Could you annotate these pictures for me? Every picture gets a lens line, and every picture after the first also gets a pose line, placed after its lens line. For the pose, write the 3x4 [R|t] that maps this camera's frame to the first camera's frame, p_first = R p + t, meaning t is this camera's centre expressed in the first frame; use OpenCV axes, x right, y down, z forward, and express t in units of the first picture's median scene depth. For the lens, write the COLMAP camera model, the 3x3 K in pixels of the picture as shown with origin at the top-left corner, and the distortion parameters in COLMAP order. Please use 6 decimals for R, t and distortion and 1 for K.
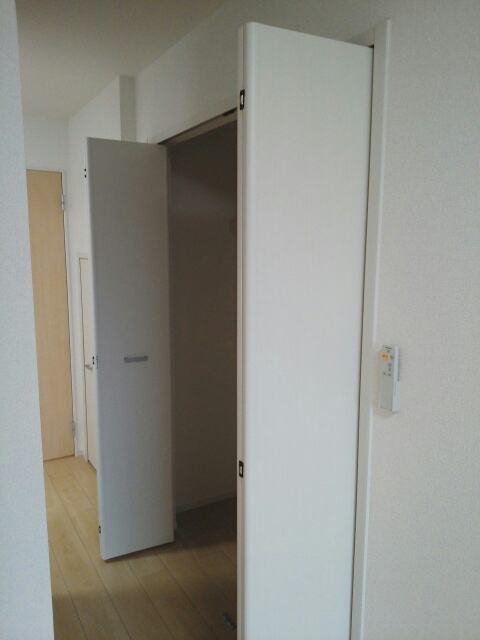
lens RADIAL K [[509.0, 0, 240.0], [0, 509.0, 320.0], [0, 0, 1]] dist [0.004603, -0.004013]
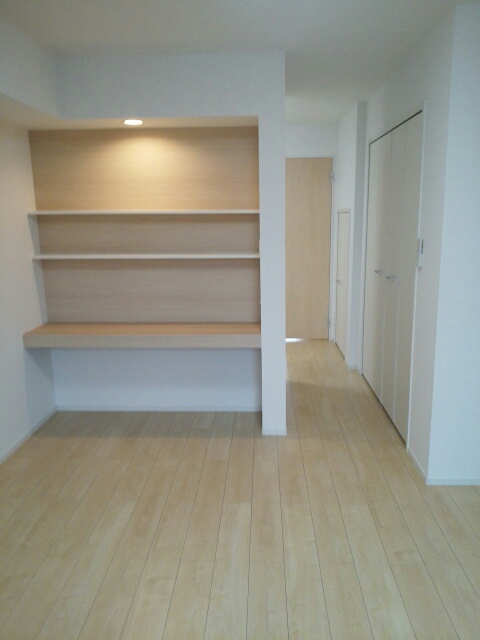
lens RADIAL K [[509.0, 0, 240.0], [0, 509.0, 320.0], [0, 0, 1]] dist [0.004603, -0.004013]
pose [[0.836949, 0.095499, -0.538884, 0.299279], [-0.058918, 0.994658, 0.084763, 0.090946], [0.544100, -0.039192, 0.838105, -0.482244]]
